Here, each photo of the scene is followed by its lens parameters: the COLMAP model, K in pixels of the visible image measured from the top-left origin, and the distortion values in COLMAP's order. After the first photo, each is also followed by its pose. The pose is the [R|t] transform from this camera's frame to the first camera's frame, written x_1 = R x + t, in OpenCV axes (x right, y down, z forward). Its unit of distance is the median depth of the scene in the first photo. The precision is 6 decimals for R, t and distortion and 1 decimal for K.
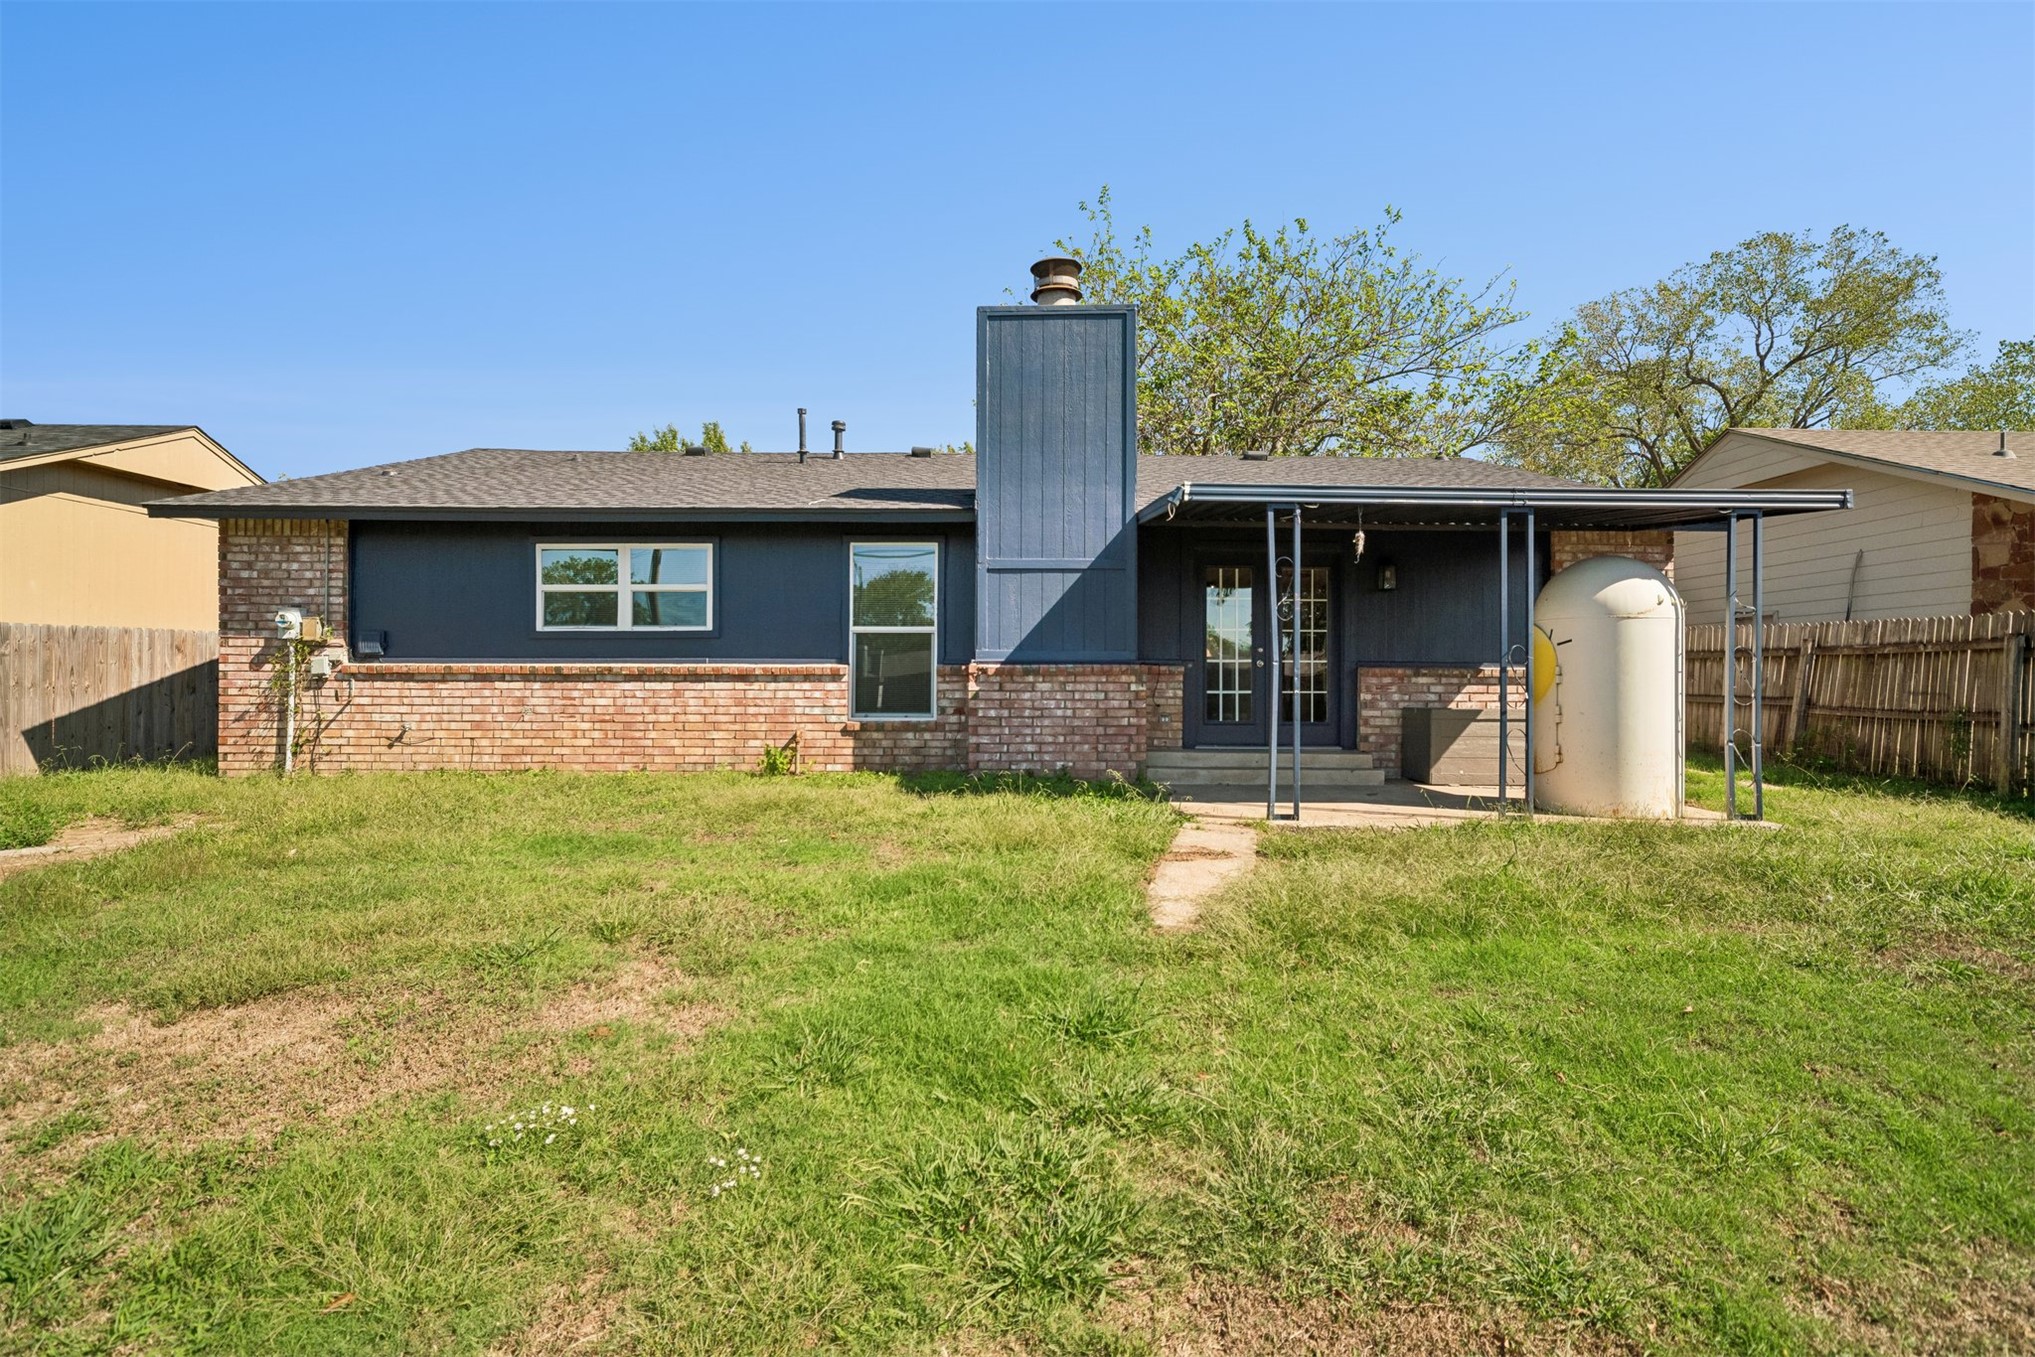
lens RADIAL K [[958.0, 0, 1022.0], [0, 958.0, 675.8], [0, 0, 1]] dist [-0.000630, 0.001990]
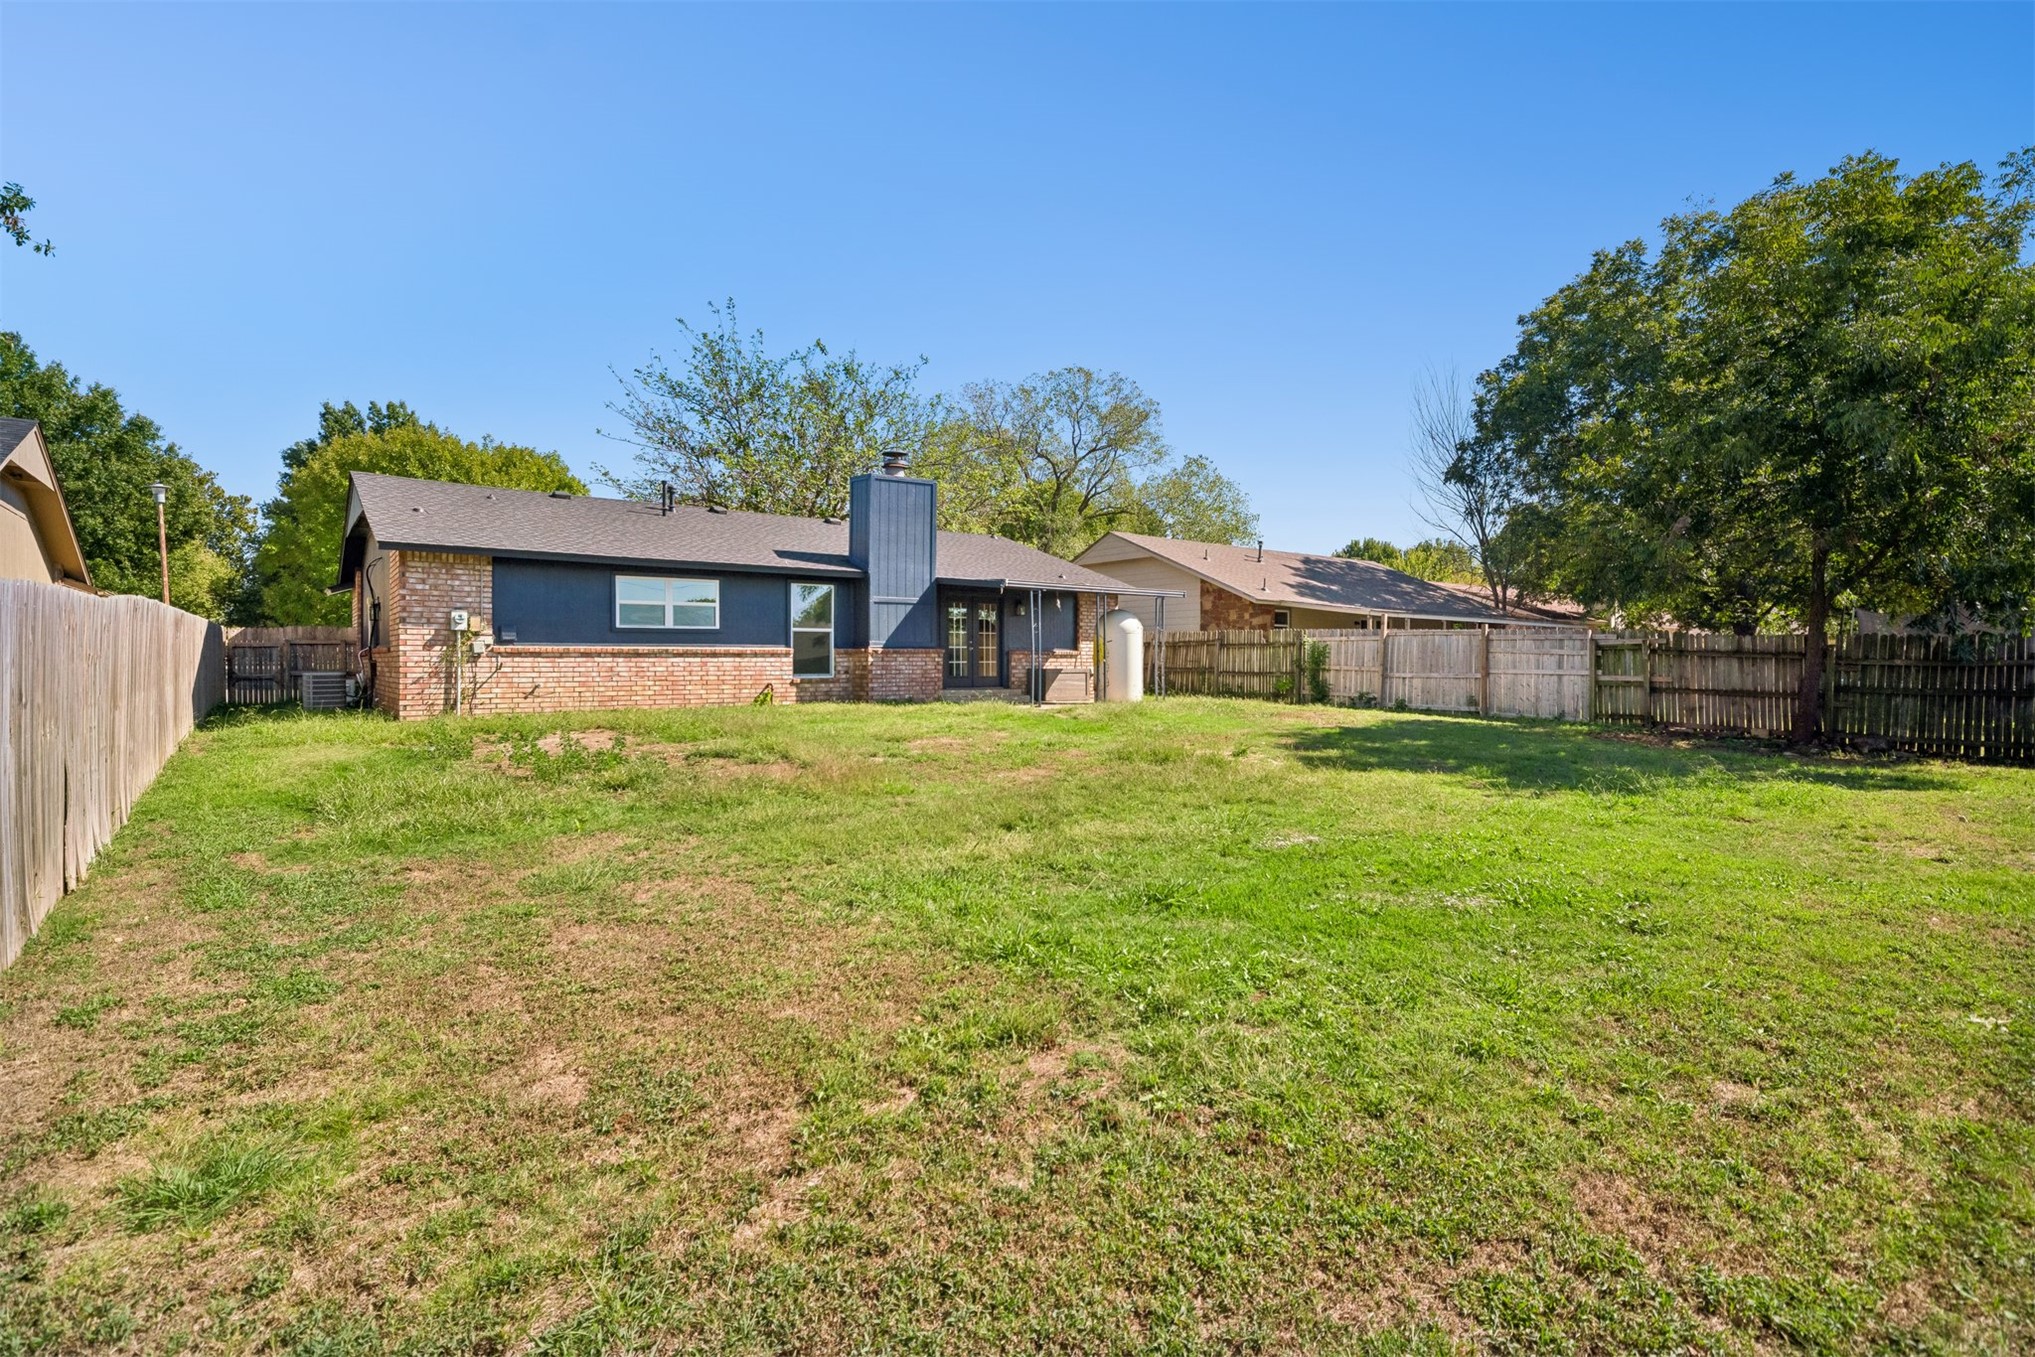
lens RADIAL K [[958.0, 0, 1015.8], [0, 958.0, 670.9], [0, 0, 1]] dist [-0.000630, 0.001990]
pose [[0.805958, -0.009762, 0.591893, -0.946045], [0.001945, 0.999902, 0.013843, 0.008139], [-0.591970, -0.010005, 0.805898, -0.779555]]
